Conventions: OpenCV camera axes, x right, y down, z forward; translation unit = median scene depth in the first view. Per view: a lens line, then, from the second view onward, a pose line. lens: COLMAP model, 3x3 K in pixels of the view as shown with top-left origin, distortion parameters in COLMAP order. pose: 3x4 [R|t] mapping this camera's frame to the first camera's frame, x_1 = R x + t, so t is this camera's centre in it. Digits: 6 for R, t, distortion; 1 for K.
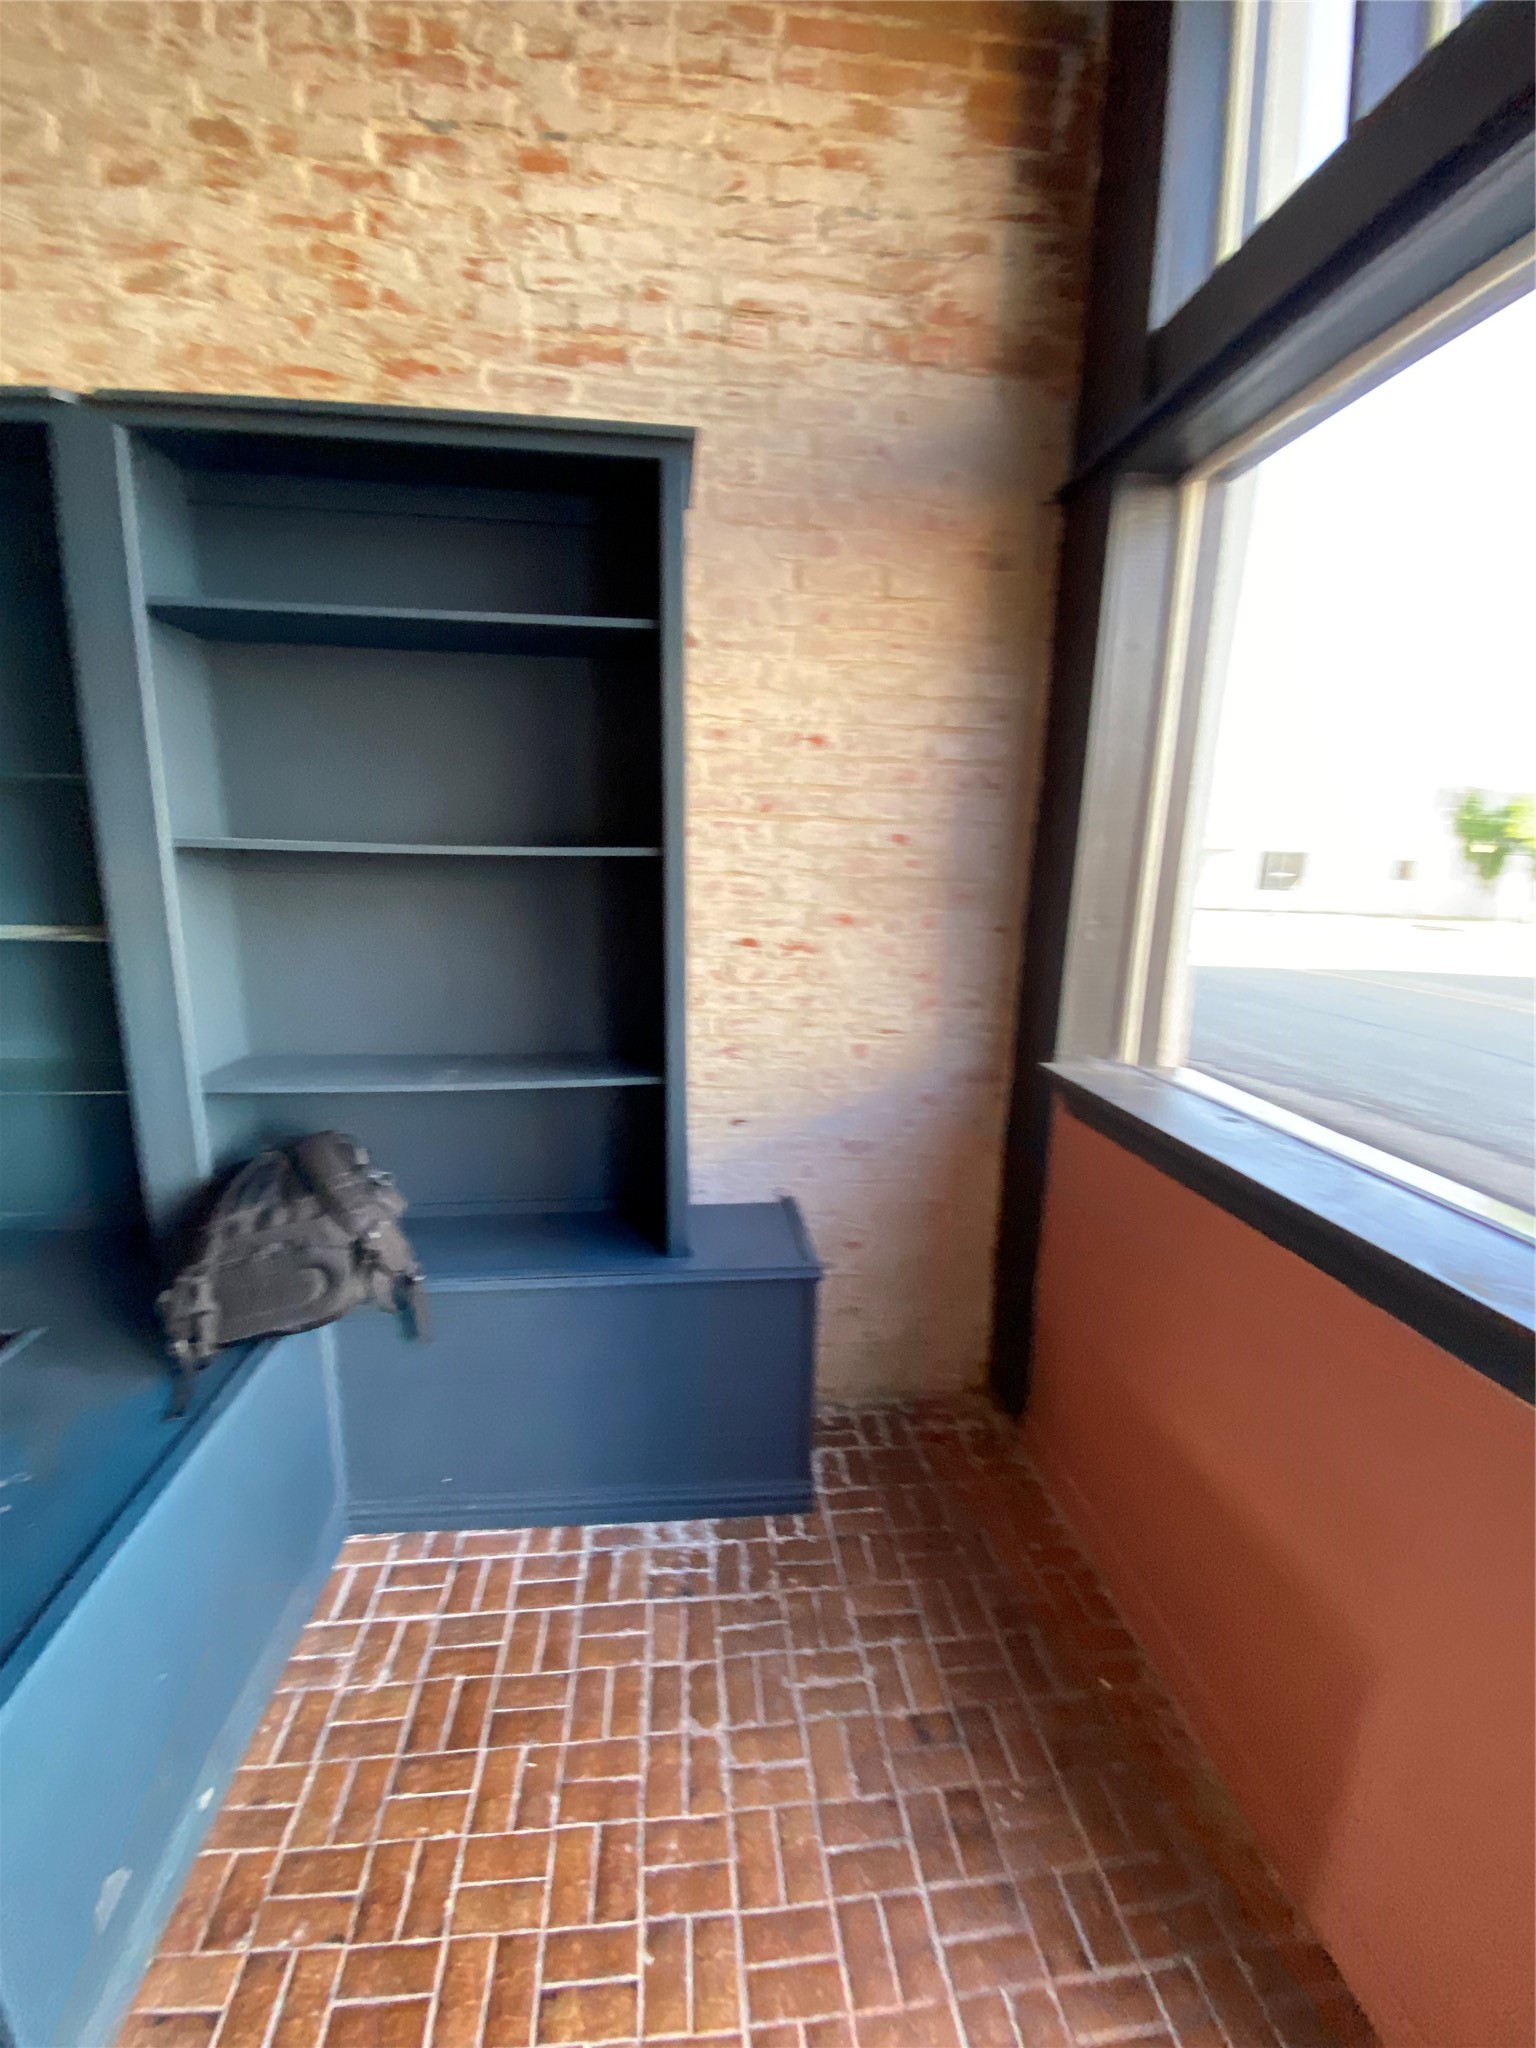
lens RADIAL K [[830.8, 0, 778.9], [0, 830.8, 1026.3], [0, 0, 1]] dist [0.014676, -0.018073]
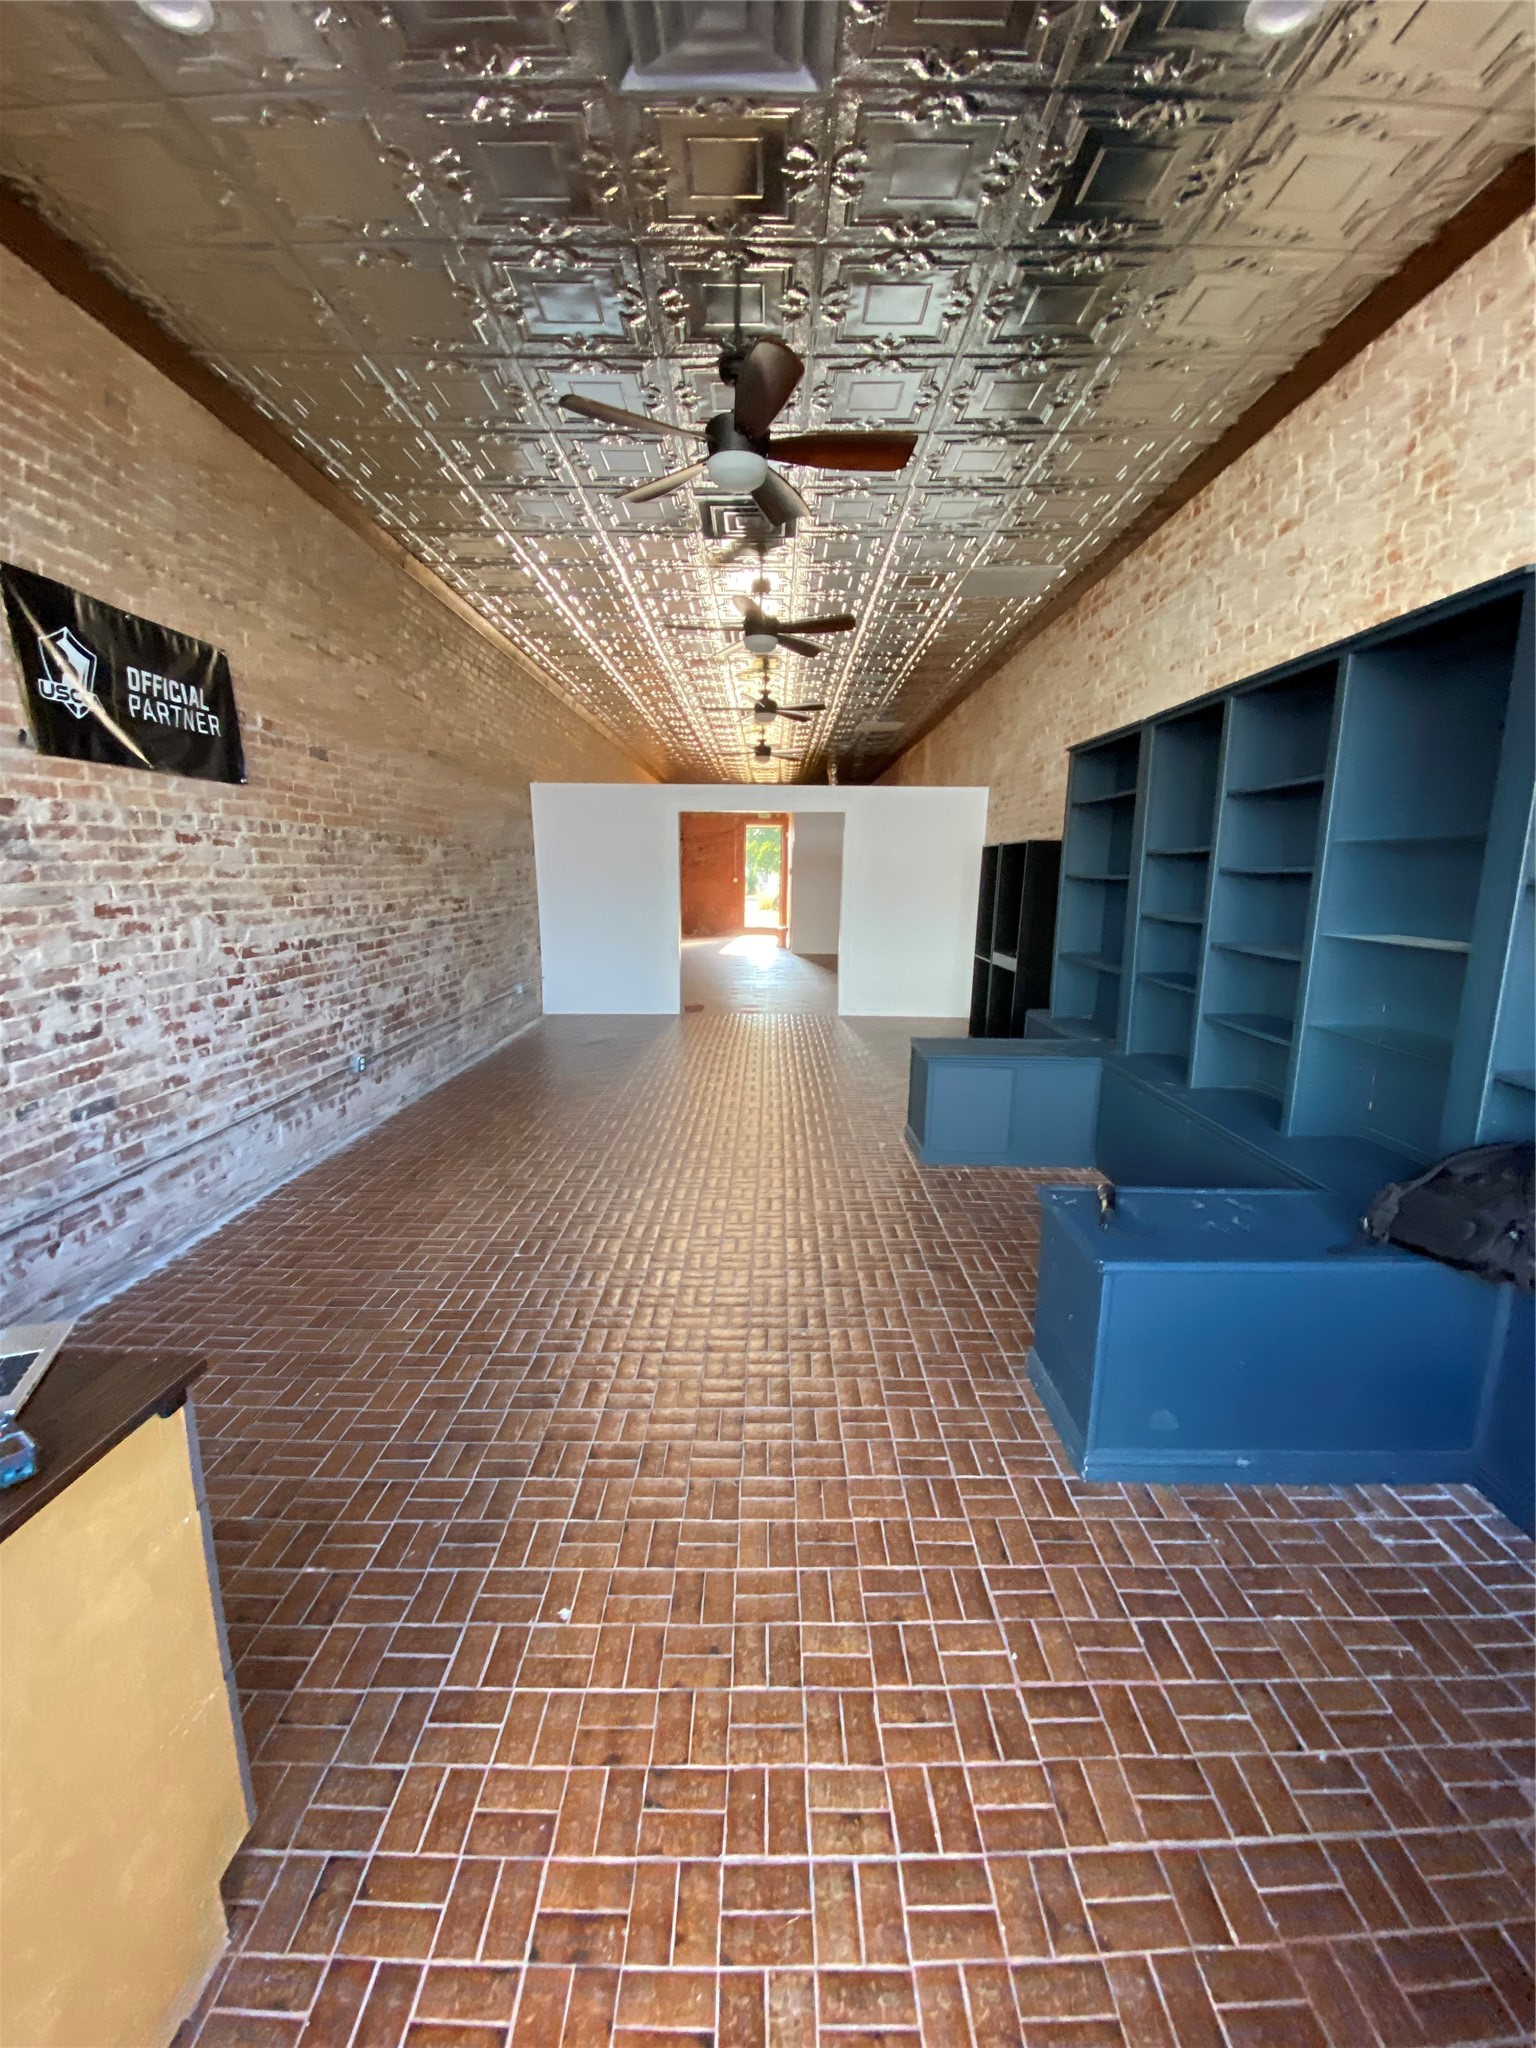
lens RADIAL K [[828.5, 0, 770.7], [0, 828.5, 1029.3], [0, 0, 1]] dist [0.013971, -0.018953]
pose [[-0.120749, 0.156727, -0.980233, 0.653083], [-0.215520, 0.959766, 0.180003, 0.019242], [0.969005, 0.232995, -0.082113, 0.021668]]
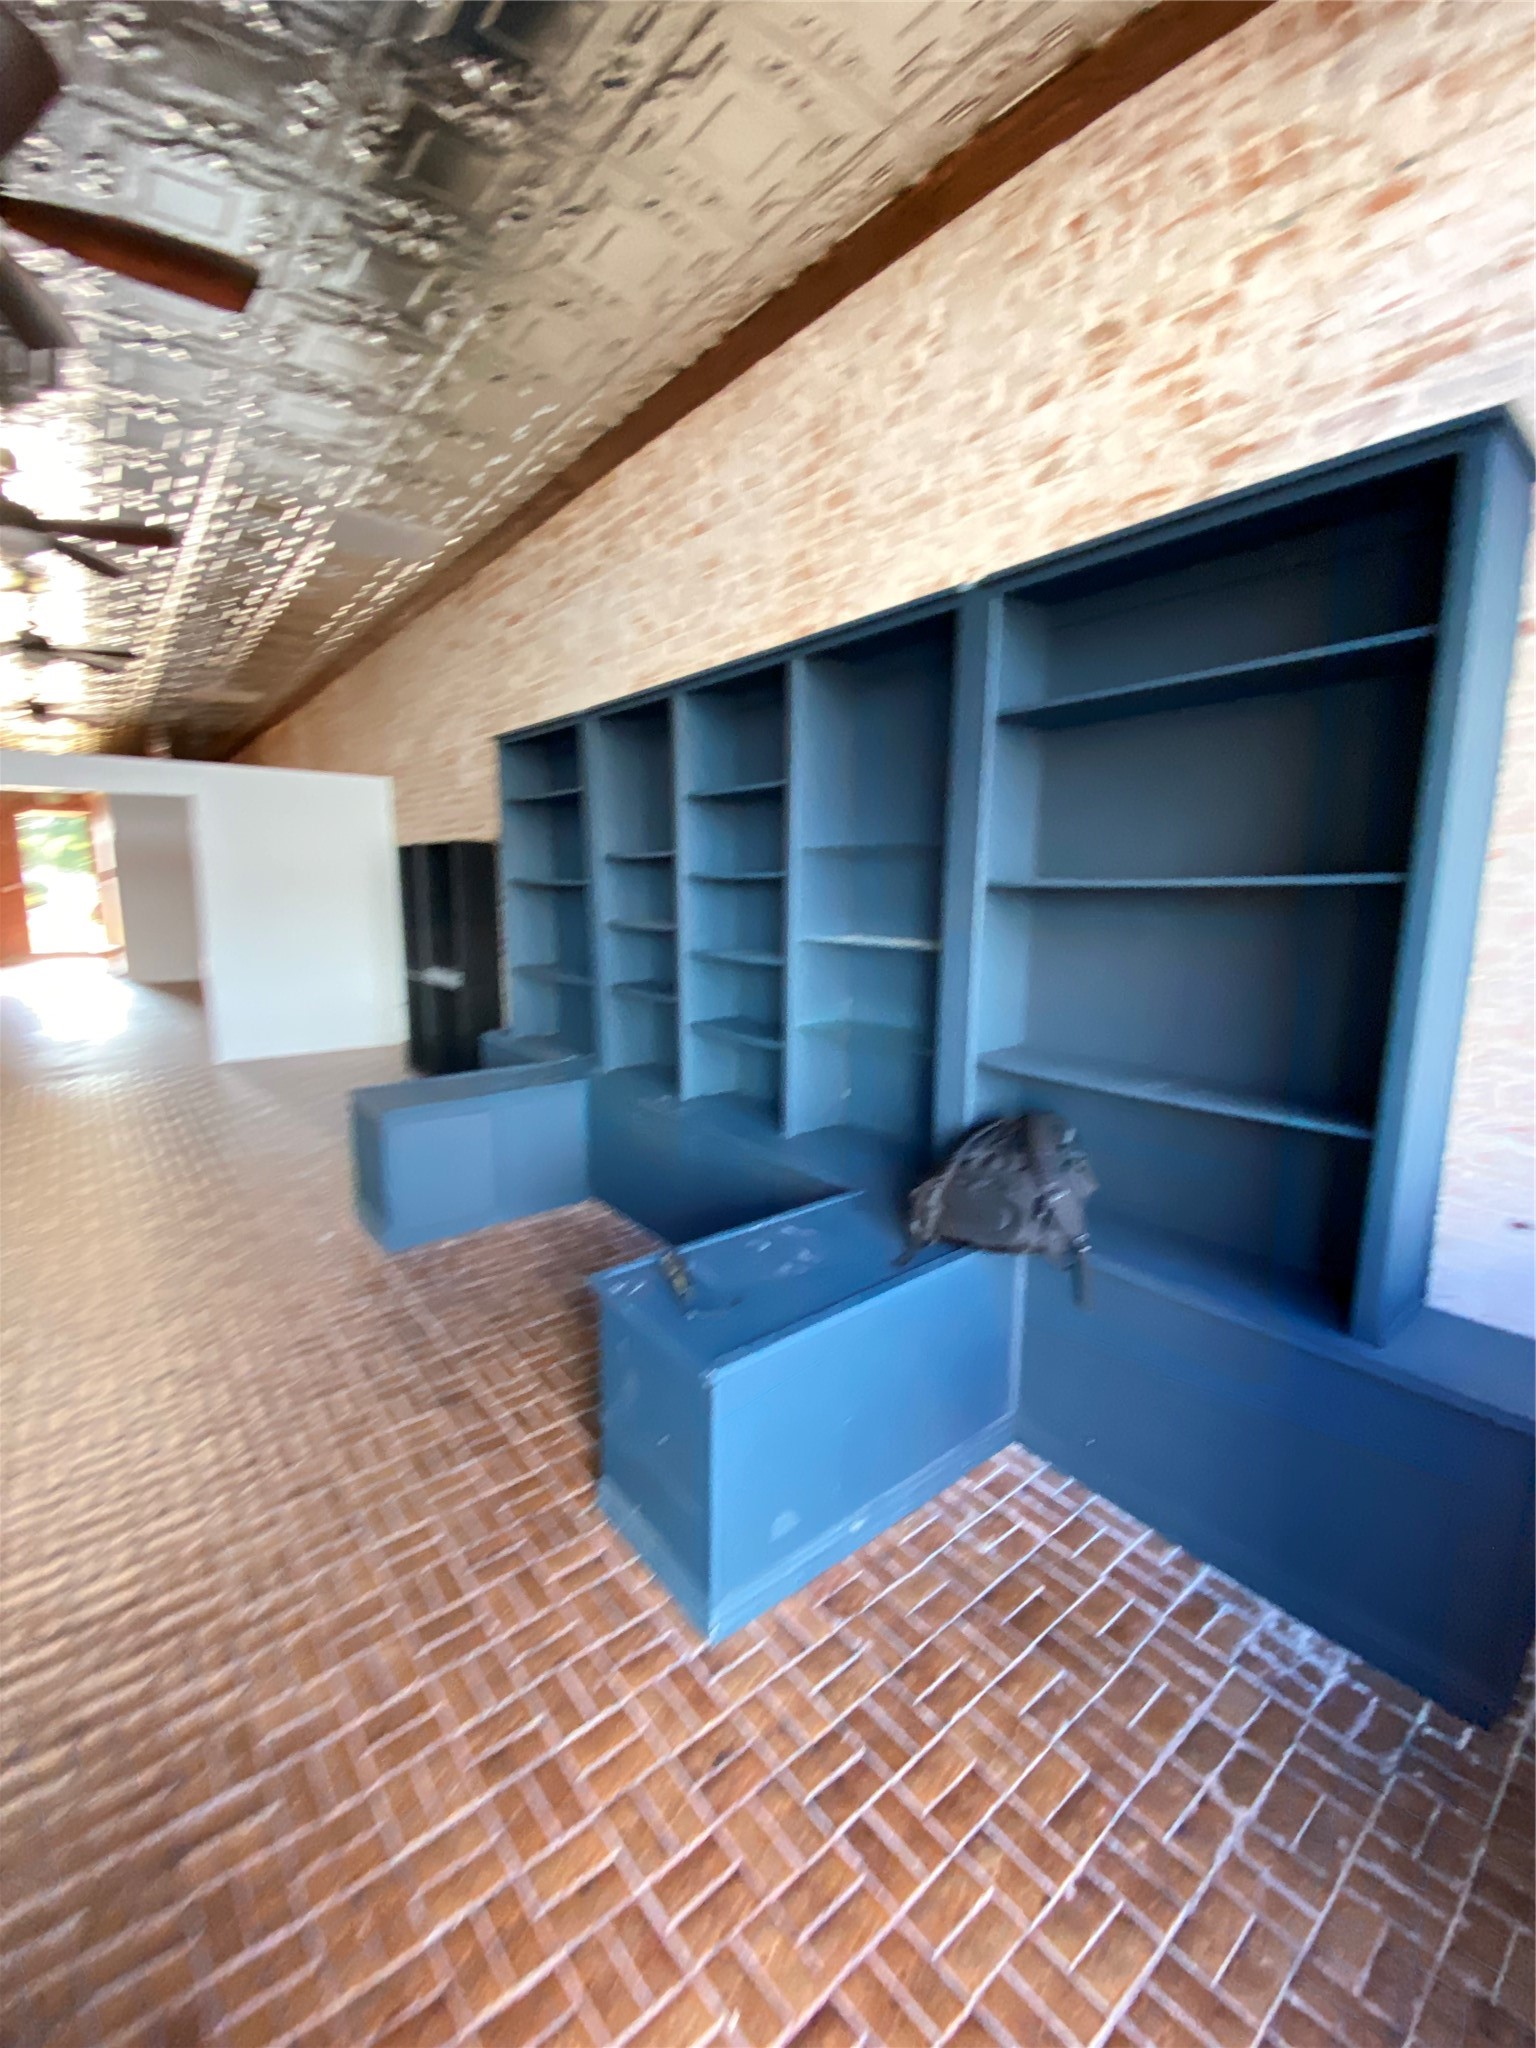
lens RADIAL K [[830.8, 0, 778.9], [0, 830.8, 1026.3], [0, 0, 1]] dist [0.014676, -0.018073]
pose [[0.543223, 0.117980, -0.831258, 0.260105], [-0.164042, 0.985910, 0.032729, 0.028505], [0.823407, 0.118582, 0.554922, -0.032465]]
